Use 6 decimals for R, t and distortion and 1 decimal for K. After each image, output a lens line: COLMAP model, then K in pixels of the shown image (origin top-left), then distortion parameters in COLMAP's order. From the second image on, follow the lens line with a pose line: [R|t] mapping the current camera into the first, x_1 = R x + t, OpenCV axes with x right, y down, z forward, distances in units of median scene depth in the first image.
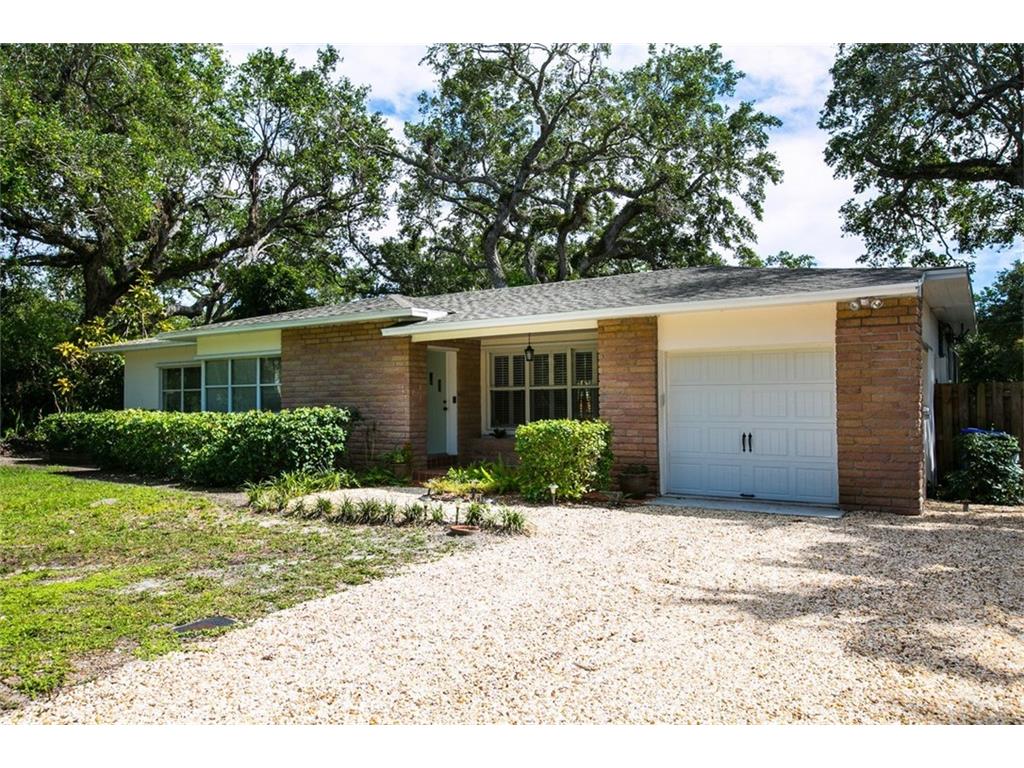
lens RADIAL K [[759.5, 0, 512.0], [0, 759.5, 384.0], [0, 0, 1]] dist [0.006931, 0.002622]
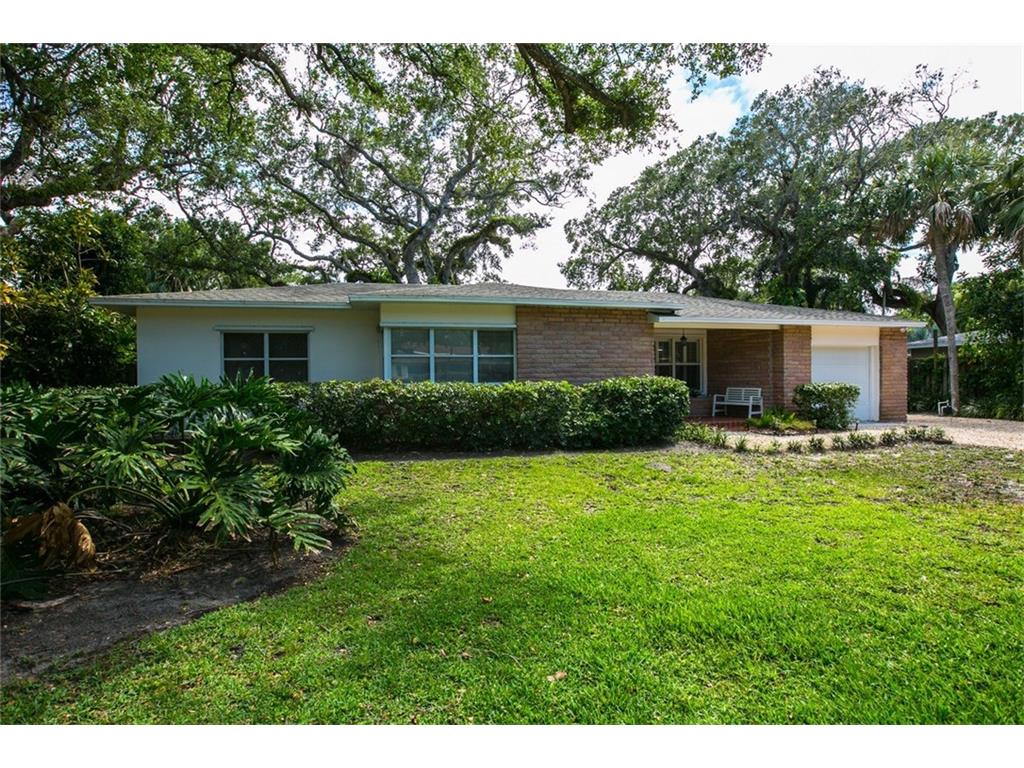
lens RADIAL K [[545.7, 0, 512.0], [0, 545.7, 384.0], [0, 0, 1]] dist [-0.047307, 0.000120]
pose [[0.672971, -0.004976, 0.739652, -0.900766], [-0.016434, 0.999630, 0.021678, 0.024551], [-0.739486, -0.026744, 0.672640, 0.477525]]
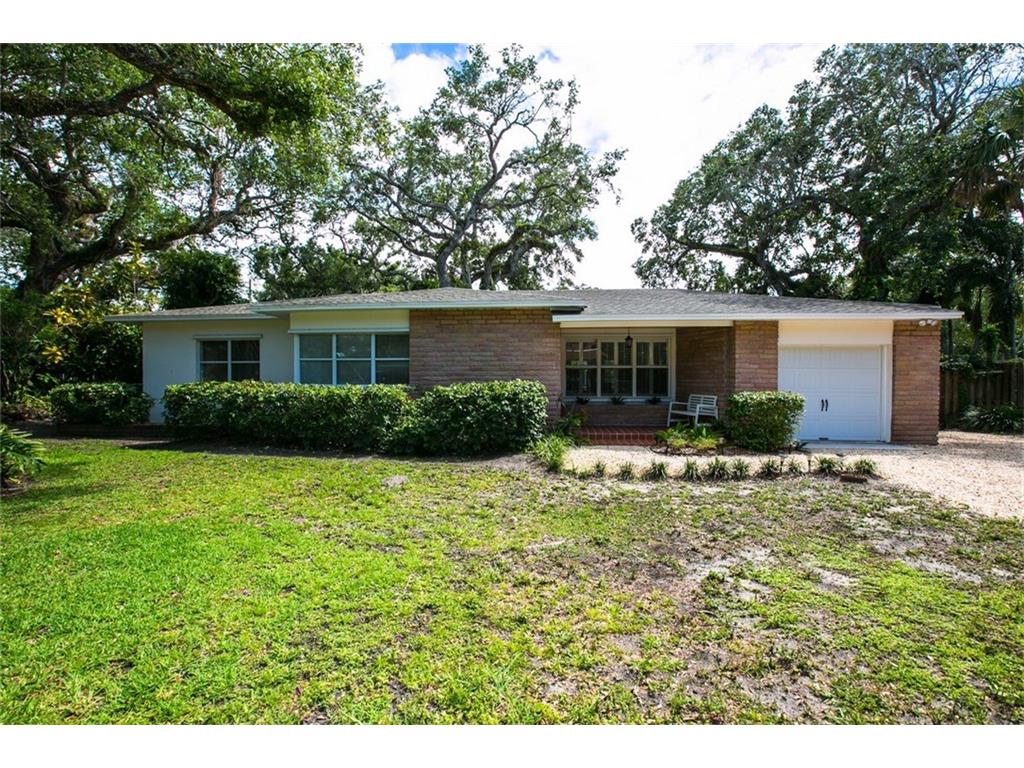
lens RADIAL K [[497.5, 0, 512.0], [0, 497.5, 384.0], [0, 0, 1]] dist [-0.039418, 0.000780]
pose [[0.884875, 0.004843, 0.465803, -0.514957], [-0.022545, 0.999219, 0.032439, 0.010259], [-0.465282, -0.039206, 0.884294, 0.284189]]
